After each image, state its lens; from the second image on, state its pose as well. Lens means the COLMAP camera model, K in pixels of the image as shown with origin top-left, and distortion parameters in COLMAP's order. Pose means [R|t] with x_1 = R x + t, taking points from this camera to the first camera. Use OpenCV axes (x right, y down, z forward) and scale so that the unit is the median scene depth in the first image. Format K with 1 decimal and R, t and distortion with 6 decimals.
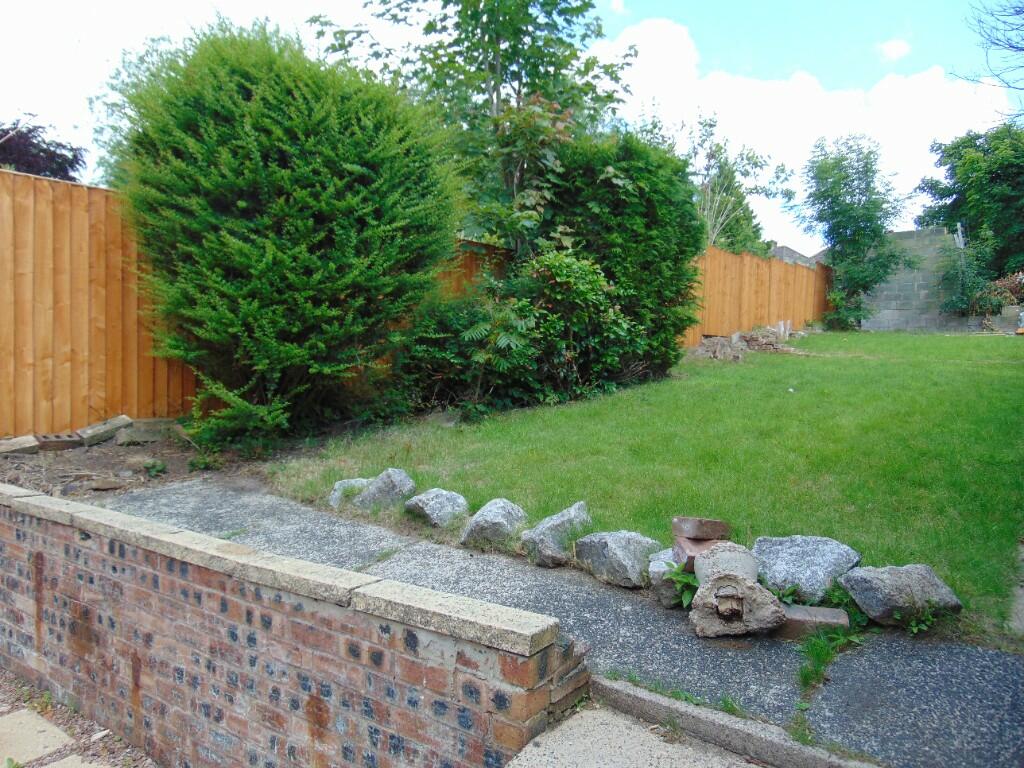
lens RADIAL K [[767.7, 0, 512.0], [0, 767.7, 384.0], [0, 0, 1]] dist [-0.043435, 0.081530]
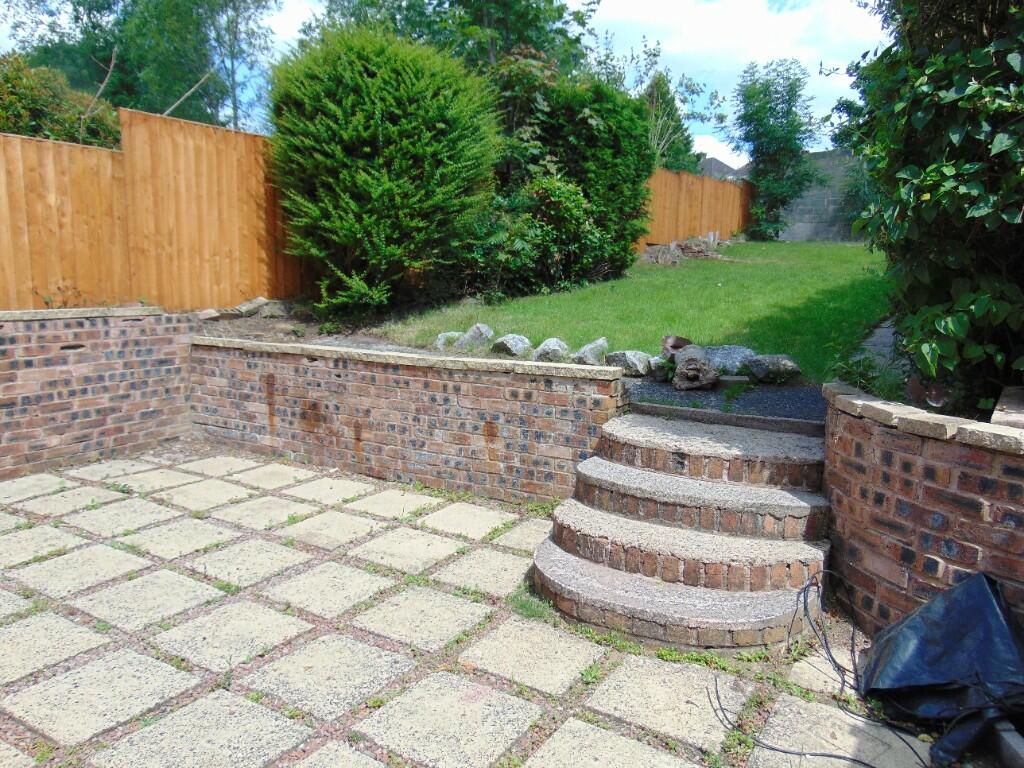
lens RADIAL K [[767.7, 0, 512.0], [0, 767.7, 384.0], [0, 0, 1]] dist [-0.043435, 0.081530]
pose [[0.995746, -0.012629, 0.091268, -0.131127], [0.002007, 0.993299, 0.115553, 0.027906], [-0.092116, -0.114878, 0.989099, -0.335490]]
